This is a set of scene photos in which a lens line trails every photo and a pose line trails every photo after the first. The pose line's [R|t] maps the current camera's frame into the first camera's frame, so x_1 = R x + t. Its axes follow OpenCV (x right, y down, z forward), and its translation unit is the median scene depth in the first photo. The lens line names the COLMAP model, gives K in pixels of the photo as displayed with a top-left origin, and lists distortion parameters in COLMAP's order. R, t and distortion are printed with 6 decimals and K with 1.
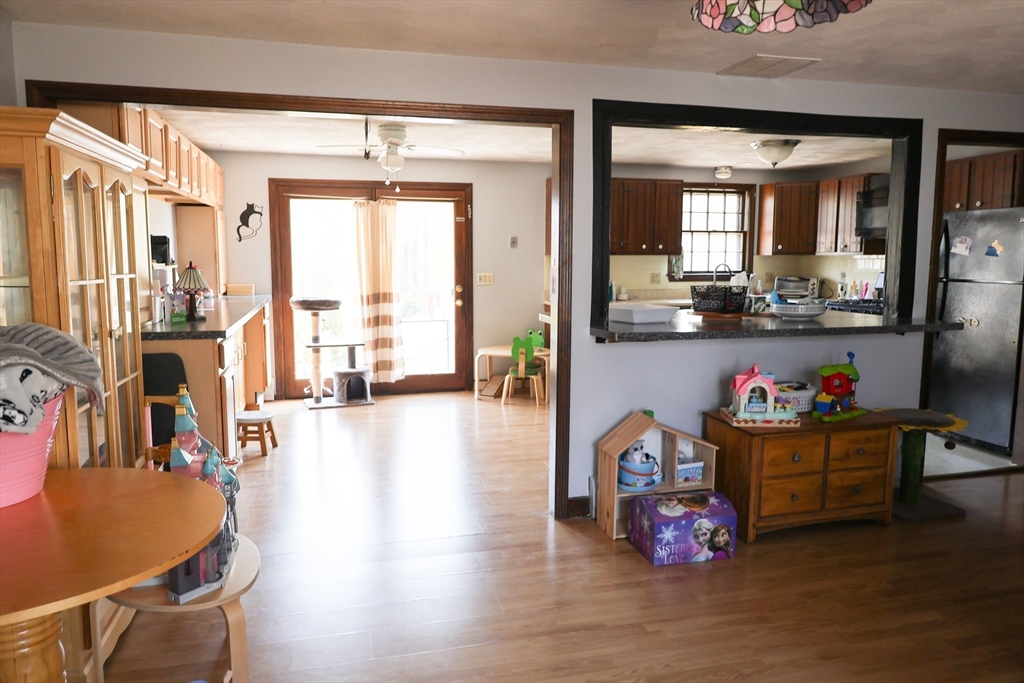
lens RADIAL K [[716.2, 0, 513.0], [0, 716.2, 337.6], [0, 0, 1]] dist [-0.009355, 0.003913]
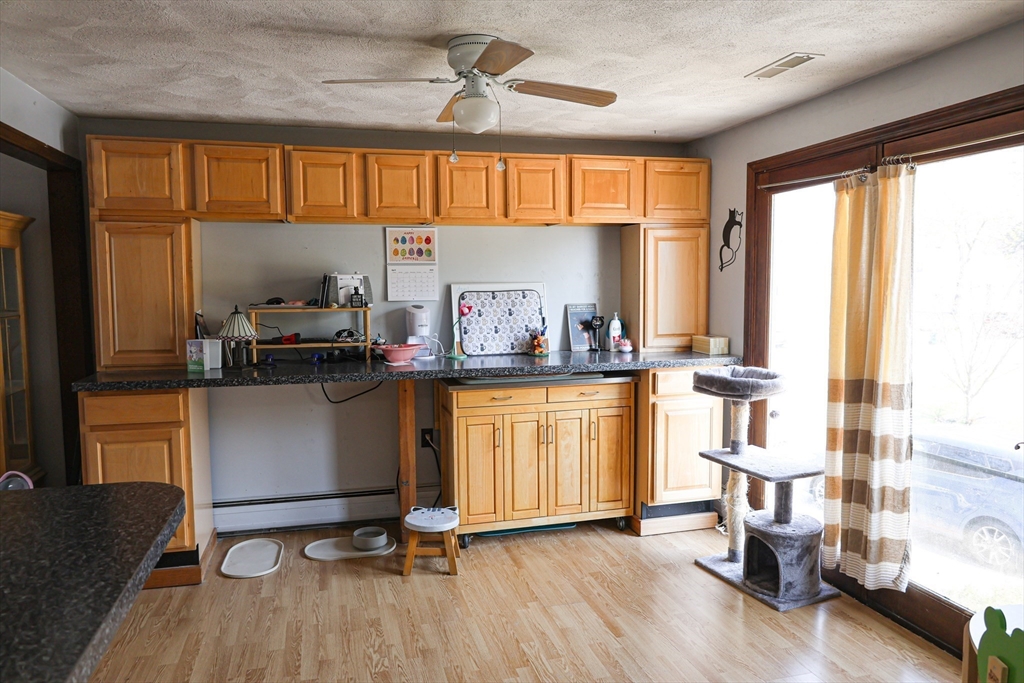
lens RADIAL K [[716.2, 0, 511.3], [0, 716.2, 342.1], [0, 0, 1]] dist [-0.009355, 0.003913]
pose [[0.009011, 0.080323, -0.996728, 0.261386], [-0.106822, 0.991142, 0.078907, -0.101144], [0.994237, 0.105761, 0.017511, 0.806092]]
